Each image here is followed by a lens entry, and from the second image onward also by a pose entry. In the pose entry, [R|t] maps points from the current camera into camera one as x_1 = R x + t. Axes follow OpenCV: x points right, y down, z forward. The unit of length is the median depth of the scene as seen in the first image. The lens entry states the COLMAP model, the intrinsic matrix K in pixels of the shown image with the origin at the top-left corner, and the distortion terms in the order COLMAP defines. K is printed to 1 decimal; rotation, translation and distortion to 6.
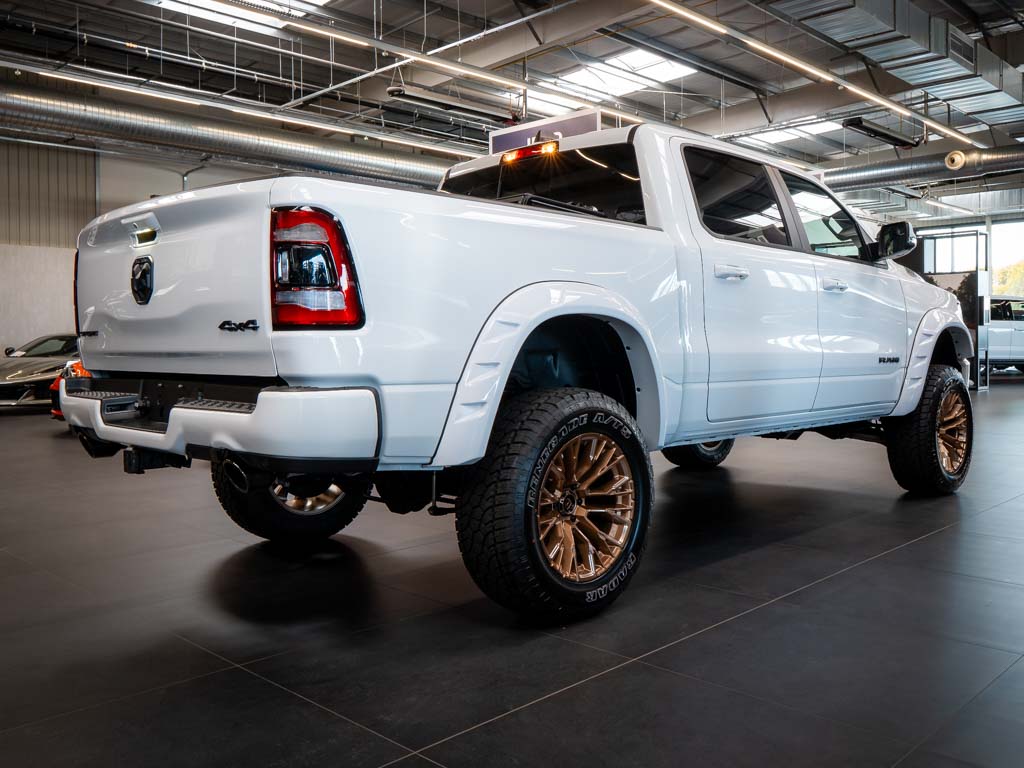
lens RADIAL K [[895.5, 0, 512.0], [0, 895.5, 384.0], [0, 0, 1]] dist [-0.007158, -0.007399]
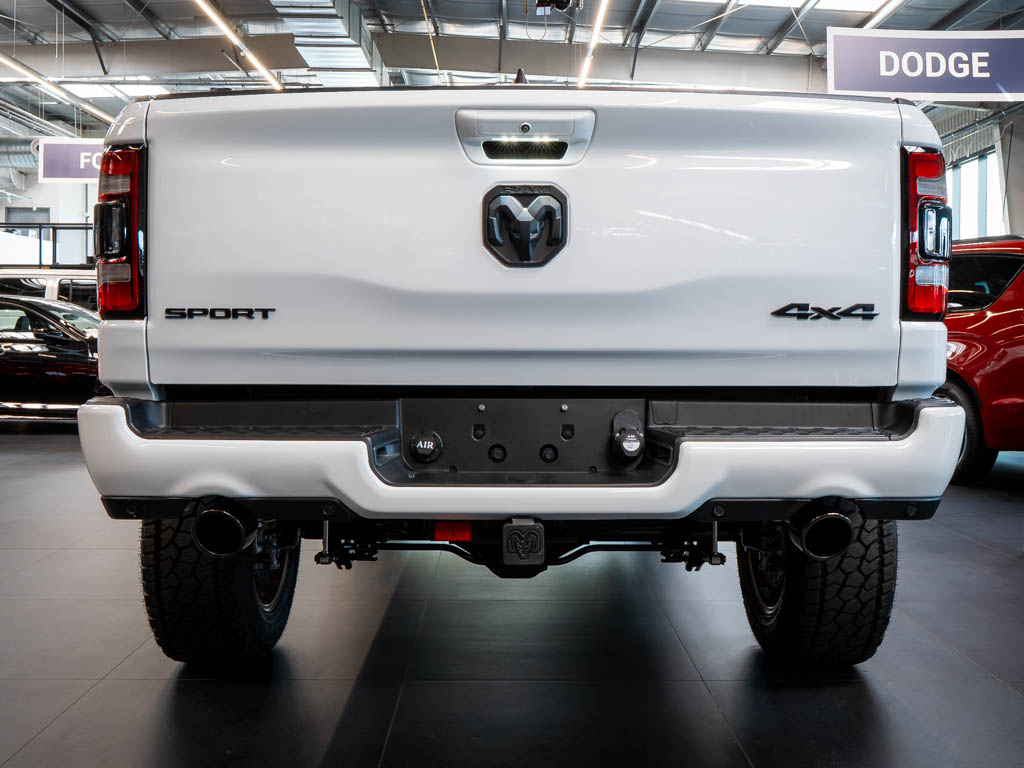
lens RADIAL K [[996.5, 0, 510.1], [0, 996.5, 368.2], [0, 0, 1]] dist [0.011618, 0.006306]
pose [[0.714675, -0.010098, 0.699384, -0.880187], [0.018939, 0.999809, -0.004917, -0.021183], [-0.699201, 0.016760, 0.714729, 0.562260]]
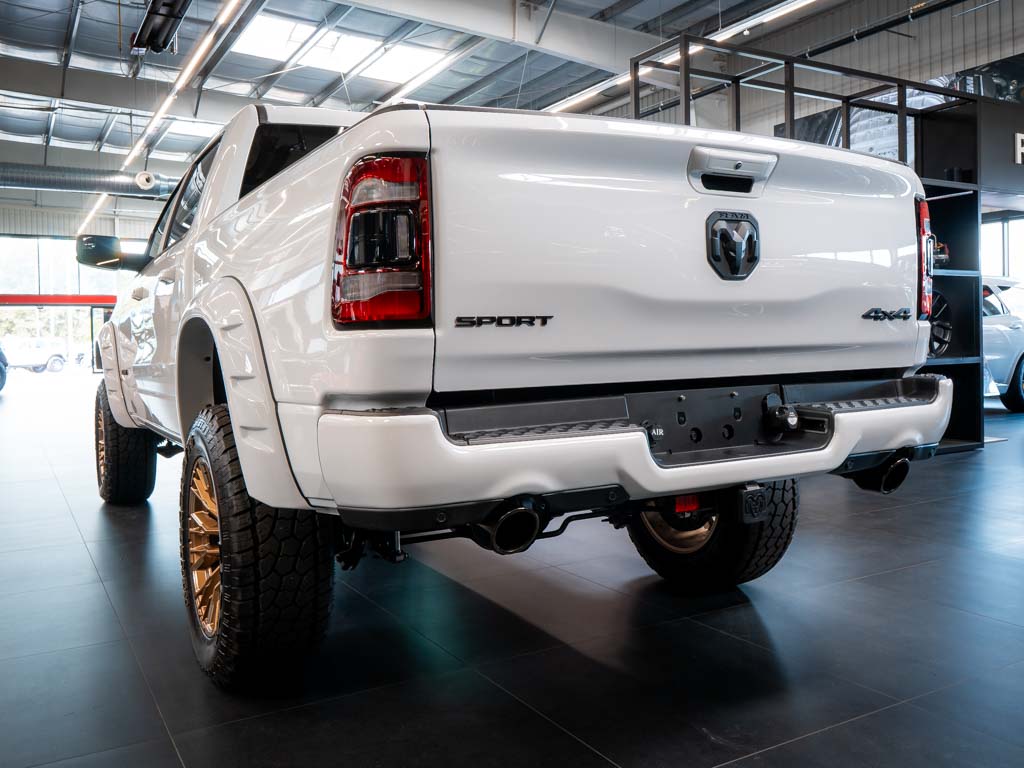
lens RADIAL K [[895.5, 0, 512.0], [0, 895.5, 384.0], [0, 0, 1]] dist [-0.007158, -0.007399]
pose [[0.274073, -0.044272, 0.960689, -1.151196], [0.059799, 0.997791, 0.028922, -0.038407], [-0.959848, 0.049522, 0.276115, 0.992906]]
